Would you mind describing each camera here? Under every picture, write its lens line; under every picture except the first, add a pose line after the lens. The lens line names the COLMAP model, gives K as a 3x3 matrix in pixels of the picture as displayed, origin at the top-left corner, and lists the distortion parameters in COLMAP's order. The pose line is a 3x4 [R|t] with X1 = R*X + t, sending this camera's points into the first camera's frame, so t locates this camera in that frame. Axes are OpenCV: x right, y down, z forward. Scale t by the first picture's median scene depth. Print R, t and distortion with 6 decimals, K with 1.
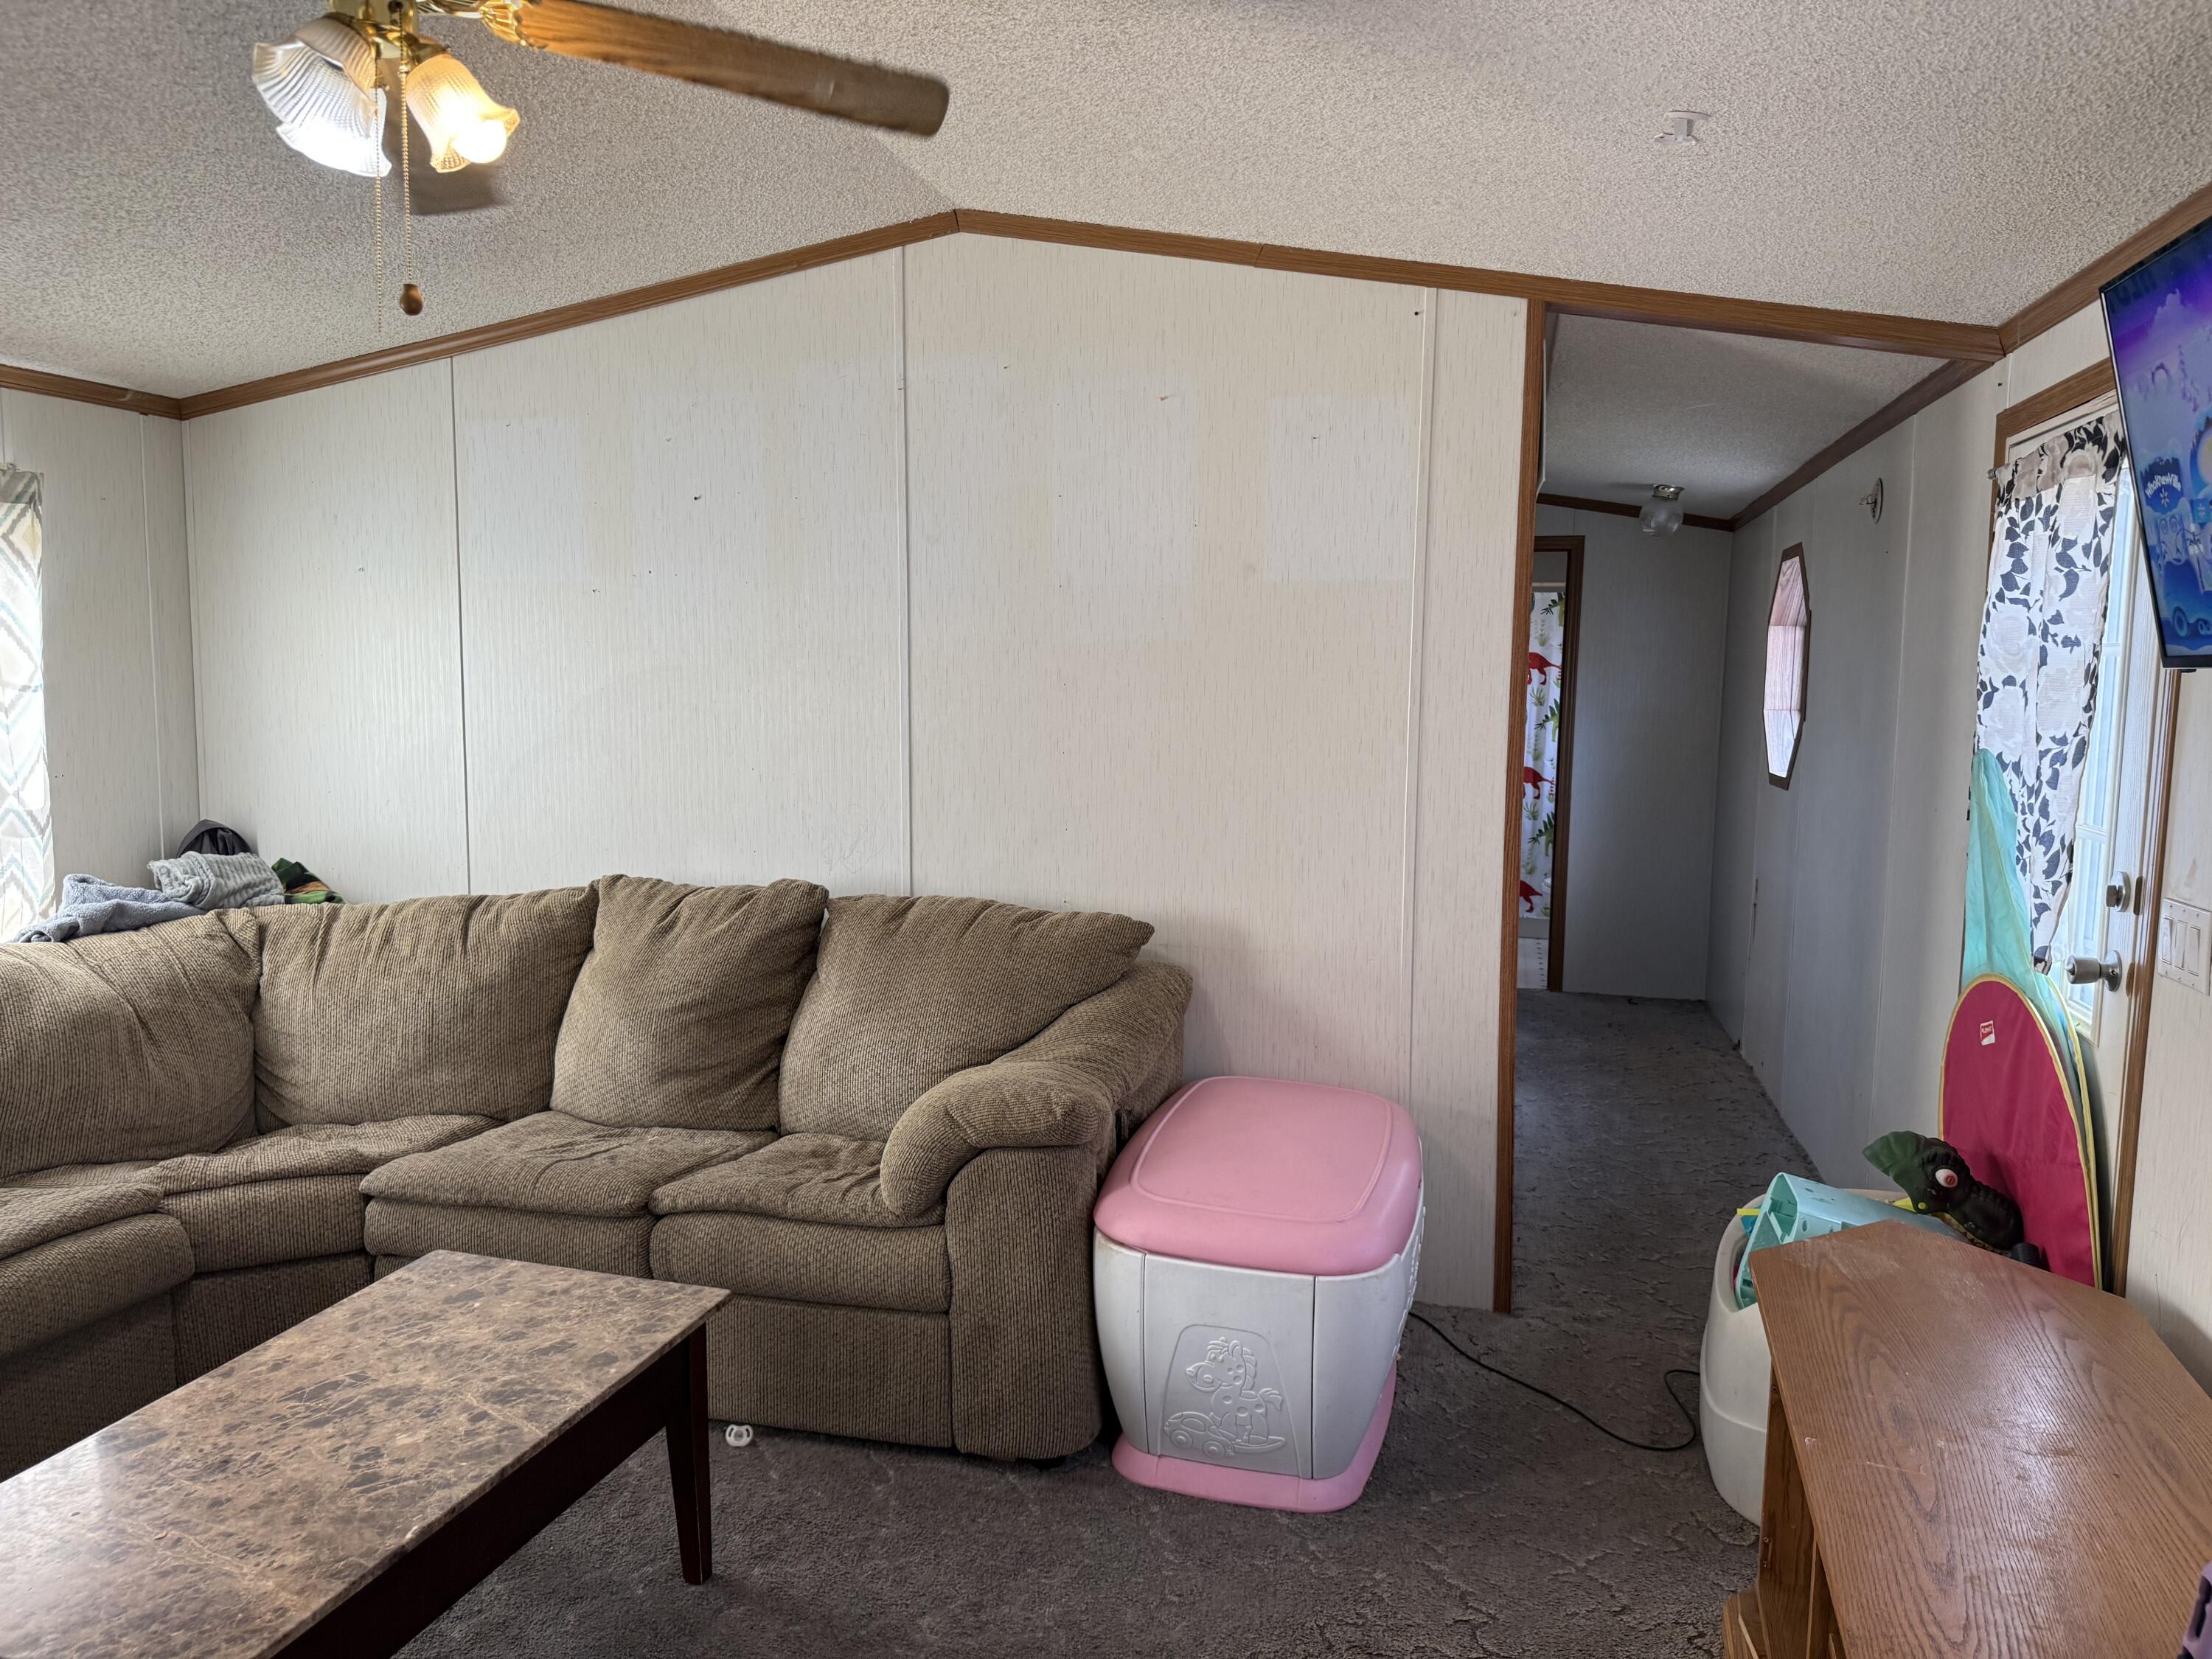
lens RADIAL K [[1563.4, 0, 1111.2], [0, 1563.4, 825.2], [0, 0, 1]] dist [0.049983, -0.051613]
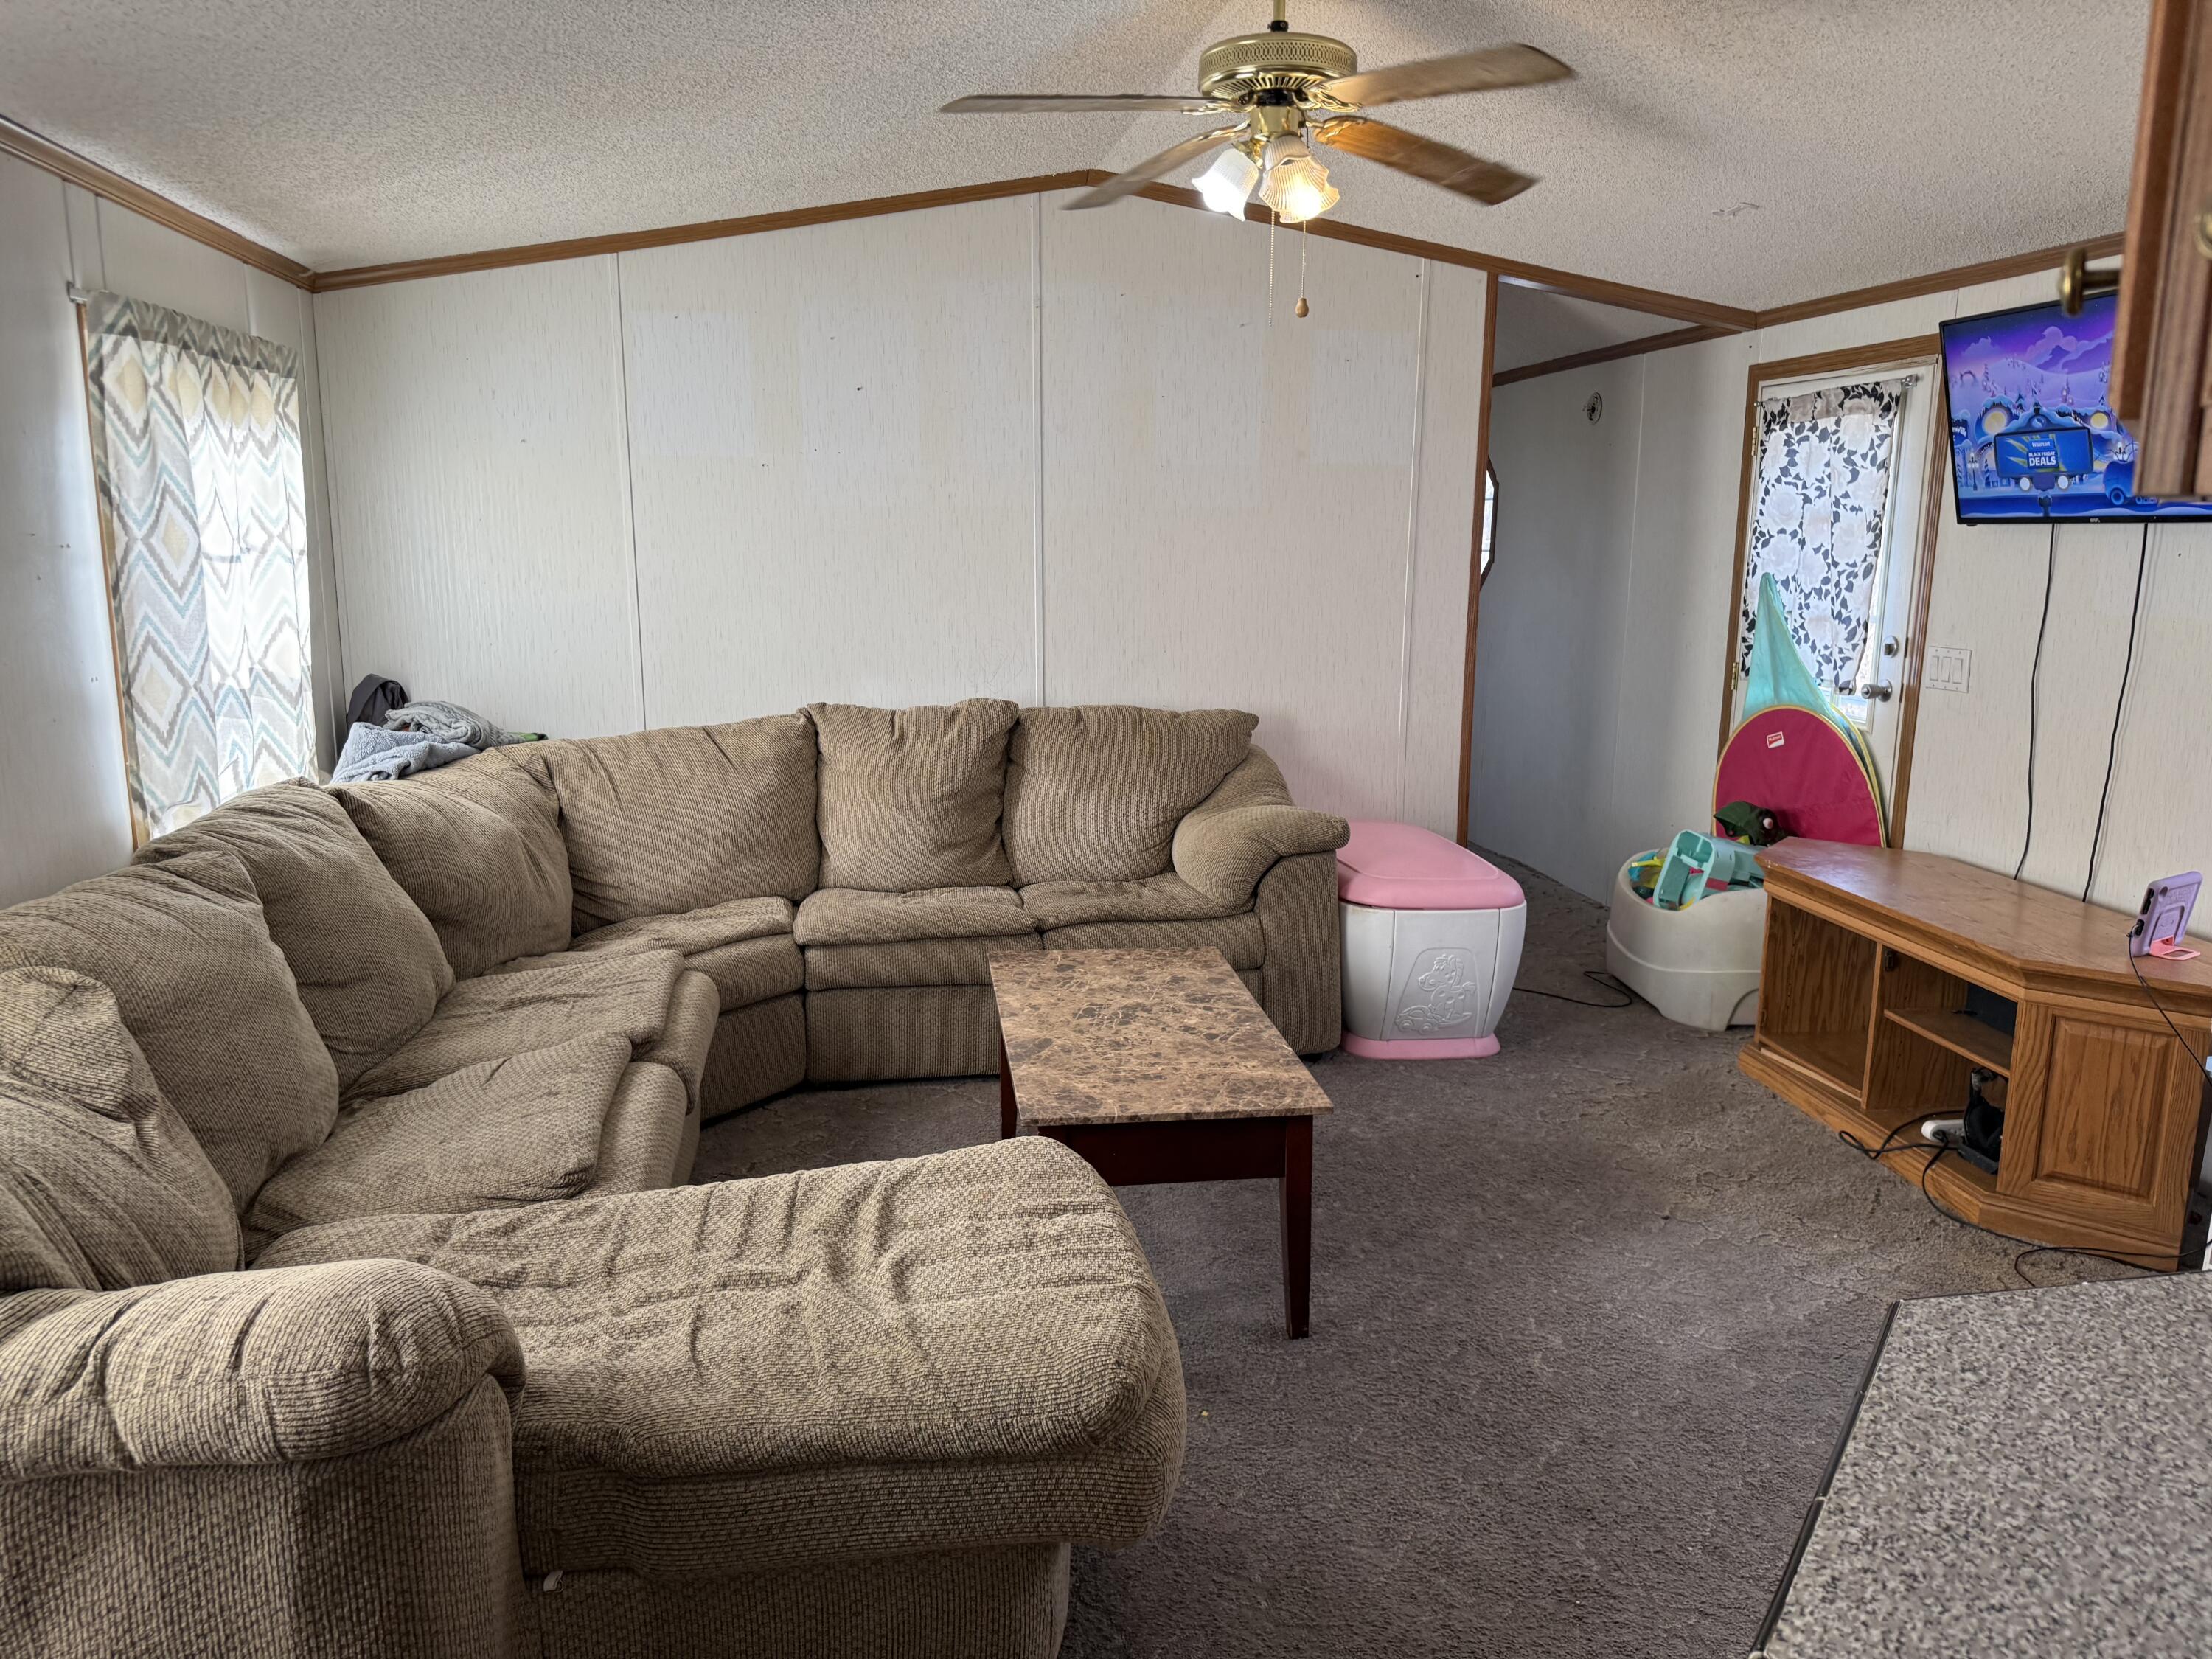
lens RADIAL K [[1563.4, 0, 1094.0], [0, 1563.4, 832.4], [0, 0, 1]] dist [0.049983, -0.051613]
pose [[0.917403, -0.082626, 0.389289, -0.772587], [0.045207, 0.993514, 0.104336, 0.018715], [-0.395385, -0.078120, 0.915188, -0.272356]]
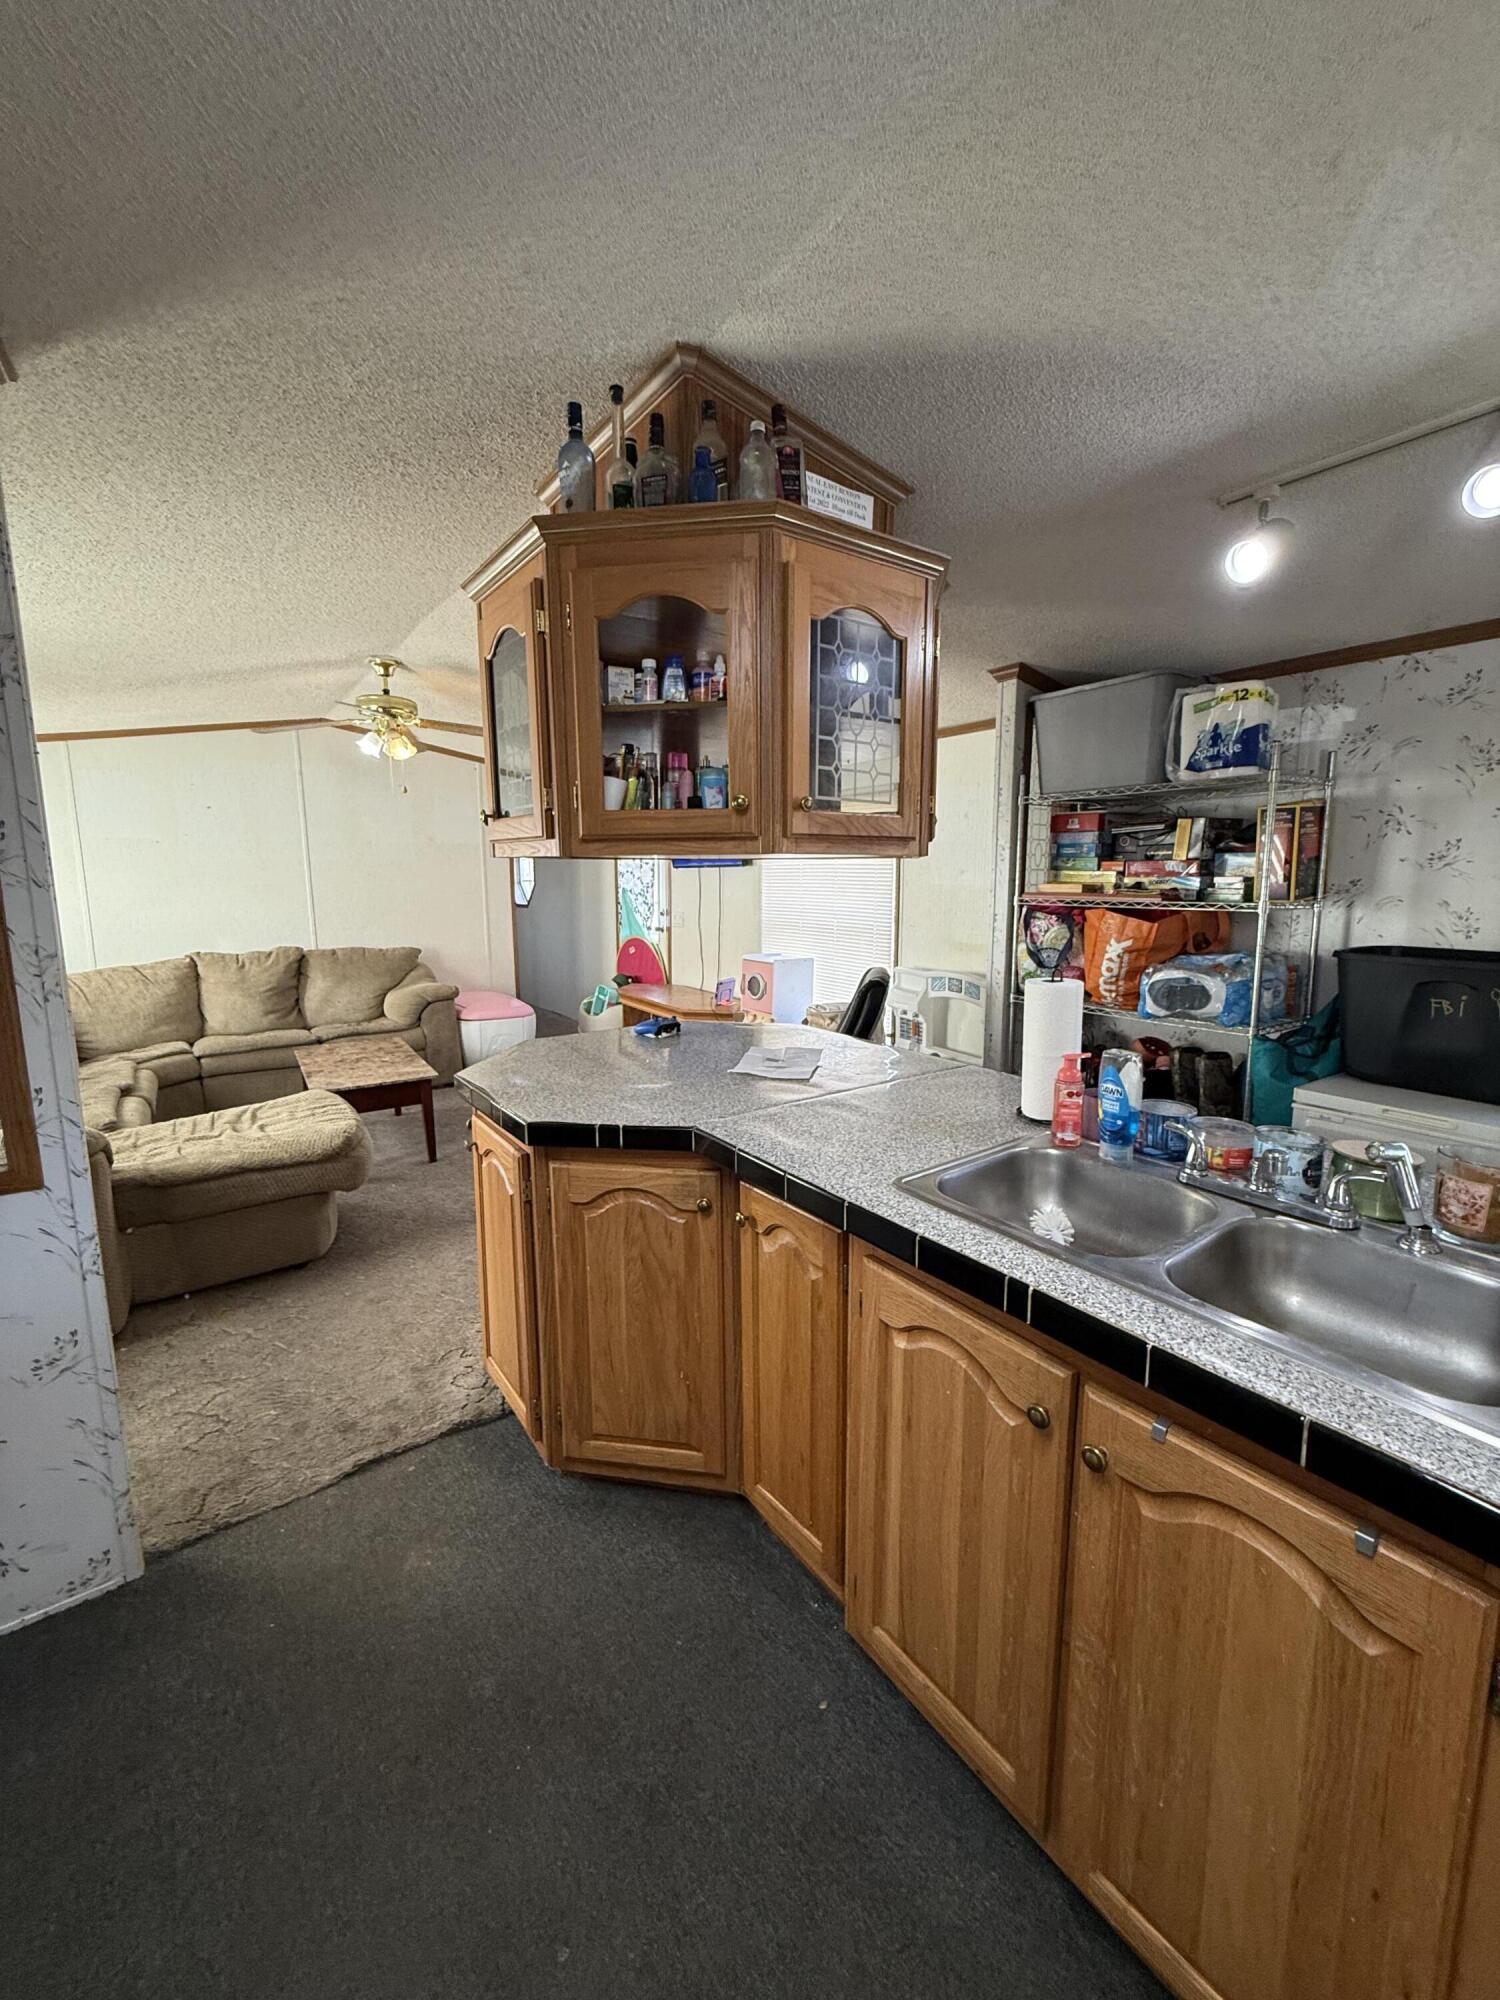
lens RADIAL K [[798.6, 0, 775.5], [0, 798.6, 995.7], [0, 0, 1]] dist [-0.016045, -0.000497]
pose [[0.630059, -0.126979, 0.766095, -0.933474], [0.082153, 0.991904, 0.096842, 0.071551], [-0.772189, 0.001921, 0.635390, -0.754998]]
